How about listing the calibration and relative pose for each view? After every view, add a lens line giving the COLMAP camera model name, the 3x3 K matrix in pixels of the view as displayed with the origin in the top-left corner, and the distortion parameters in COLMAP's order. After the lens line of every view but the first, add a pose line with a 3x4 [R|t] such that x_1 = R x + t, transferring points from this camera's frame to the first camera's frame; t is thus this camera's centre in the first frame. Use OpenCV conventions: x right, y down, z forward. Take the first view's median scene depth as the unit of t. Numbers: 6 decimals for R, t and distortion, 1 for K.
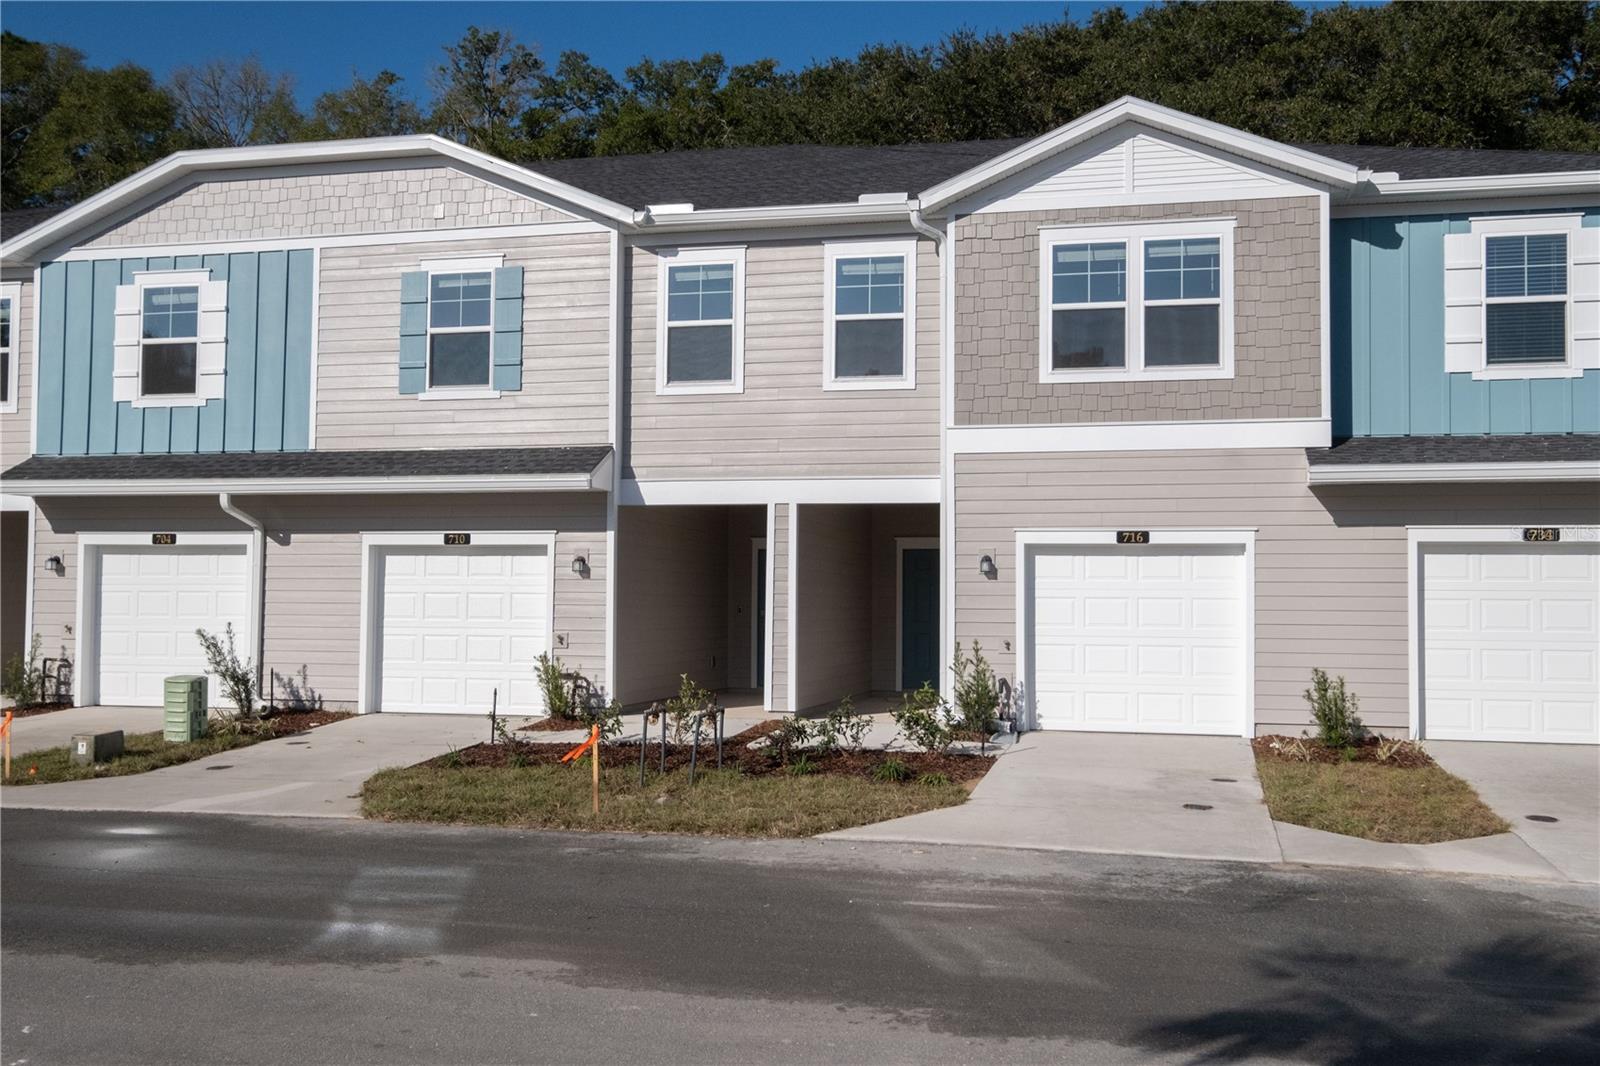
lens RADIAL K [[1477.7, 0, 808.4], [0, 1477.7, 540.9], [0, 0, 1]] dist [-0.002123, 0.021572]
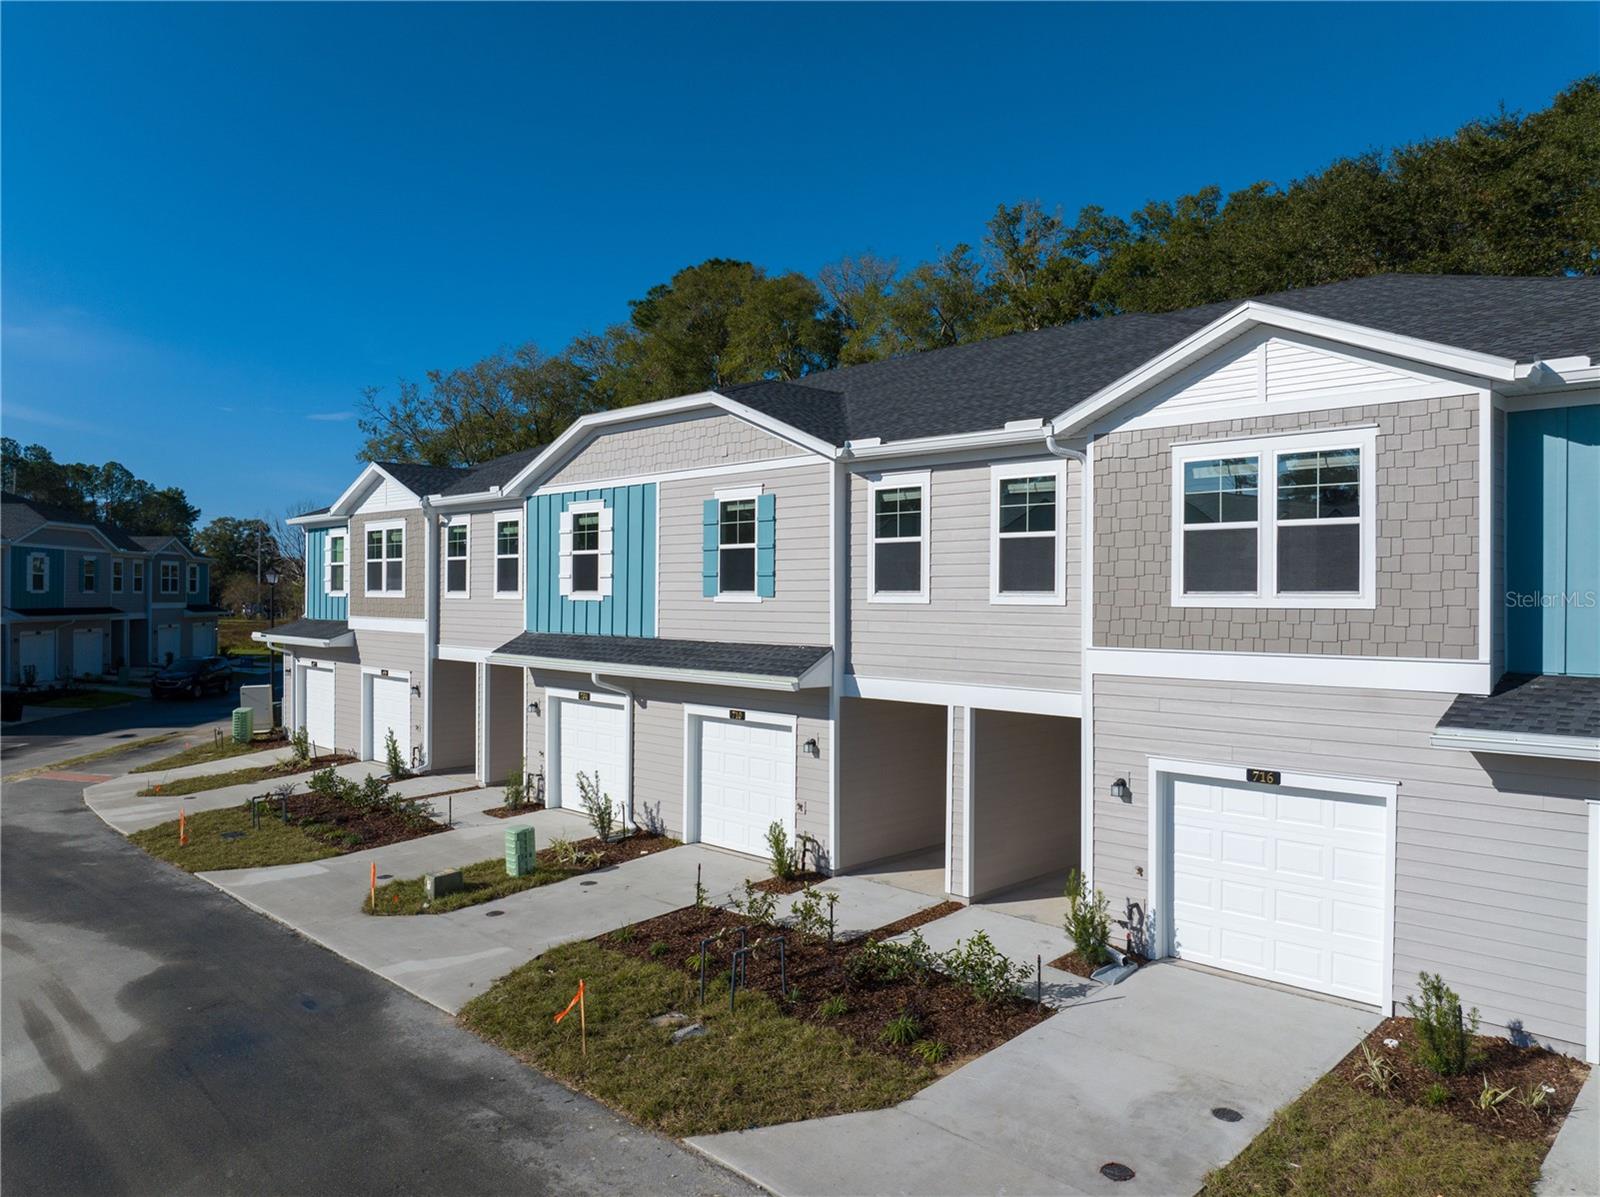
lens RADIAL K [[1133.9, 0, 793.2], [0, 1133.9, 593.1], [0, 0, 1]] dist [-0.026197, -0.001956]
pose [[0.847274, -0.005622, -0.531126, 0.318089], [0.025006, 0.999257, 0.029313, -0.134141], [0.530567, -0.038118, 0.846785, 0.224766]]
